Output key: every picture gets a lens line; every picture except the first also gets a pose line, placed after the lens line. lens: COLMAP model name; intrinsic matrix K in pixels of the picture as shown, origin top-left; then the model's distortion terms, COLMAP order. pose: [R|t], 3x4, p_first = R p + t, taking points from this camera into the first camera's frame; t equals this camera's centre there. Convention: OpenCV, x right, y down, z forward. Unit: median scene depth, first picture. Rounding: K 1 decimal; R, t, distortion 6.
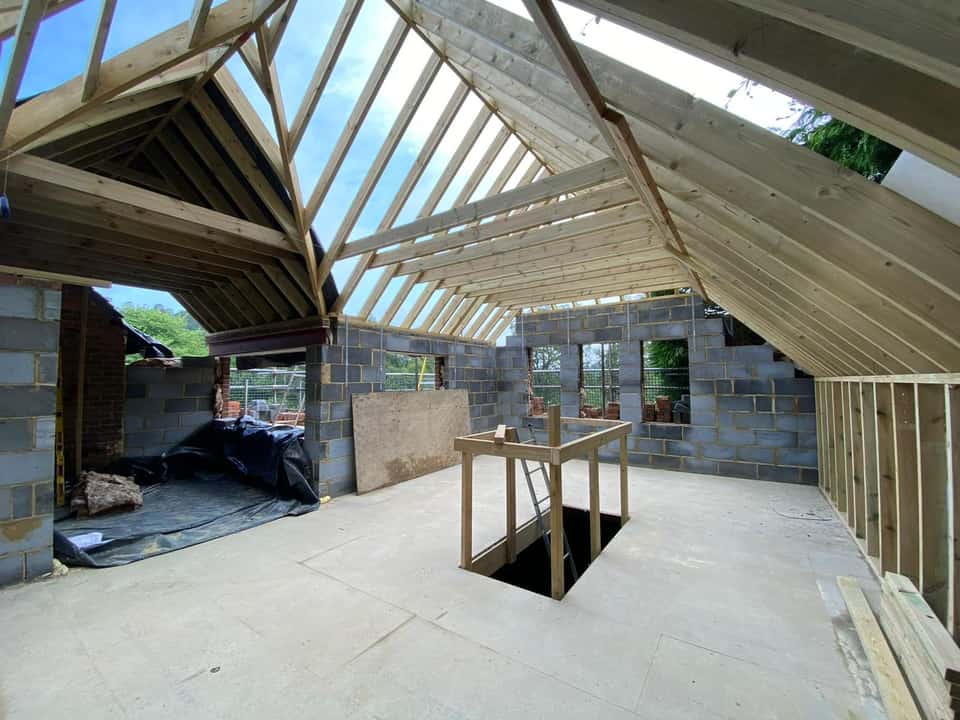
lens RADIAL K [[385.6, 0, 482.4], [0, 385.6, 363.8], [0, 0, 1]] dist [0.025463, -0.000380]
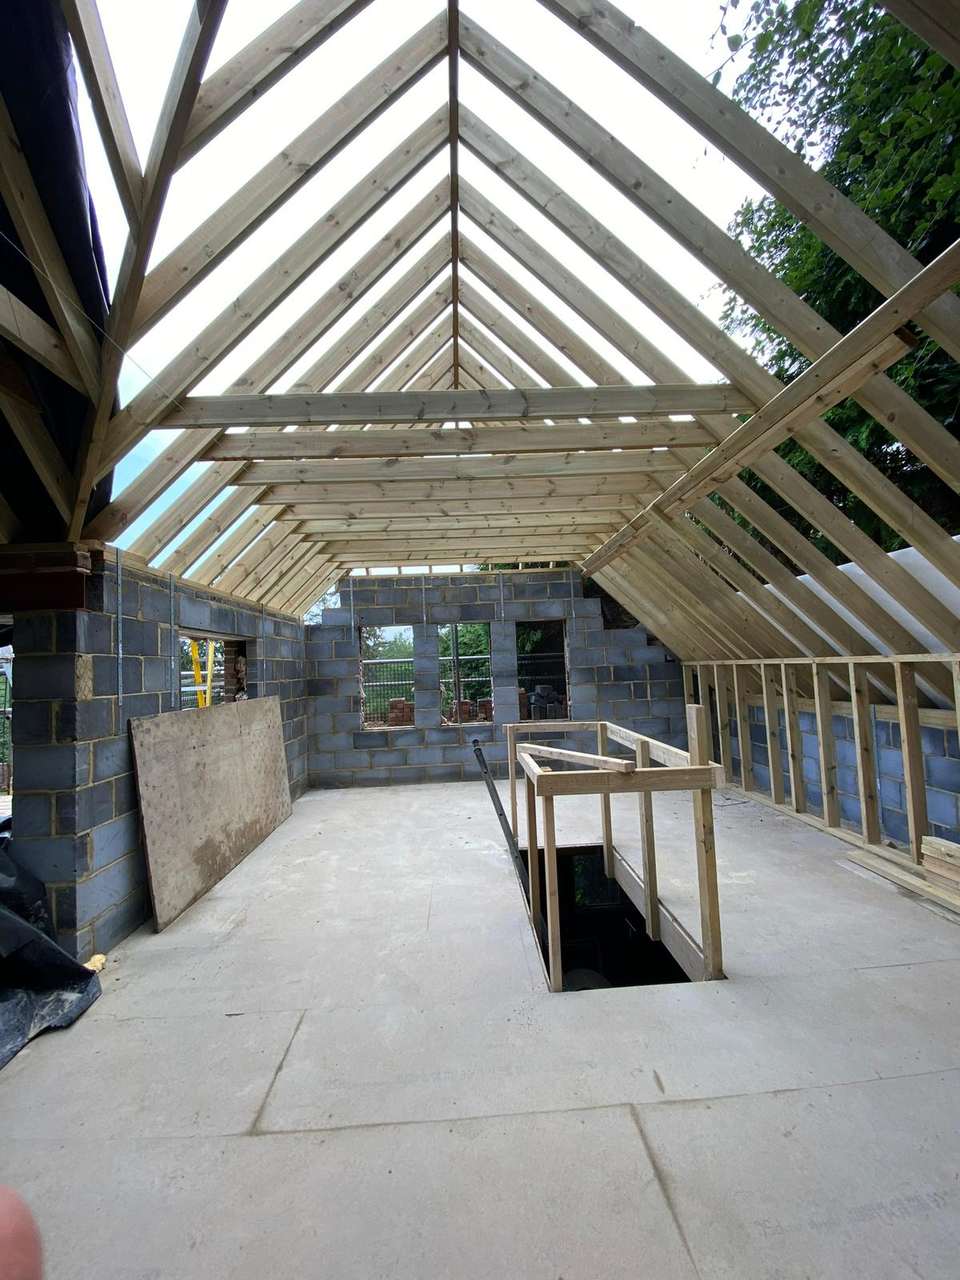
lens RADIAL K [[514.2, 0, 477.4], [0, 514.2, 638.3], [0, 0, 1]] dist [0.025463, -0.000380]
pose [[0.805812, 0.004469, 0.592154, -0.329879], [0.012114, 0.999638, -0.024029, 0.001225], [-0.592047, 0.026537, 0.805466, 0.217998]]
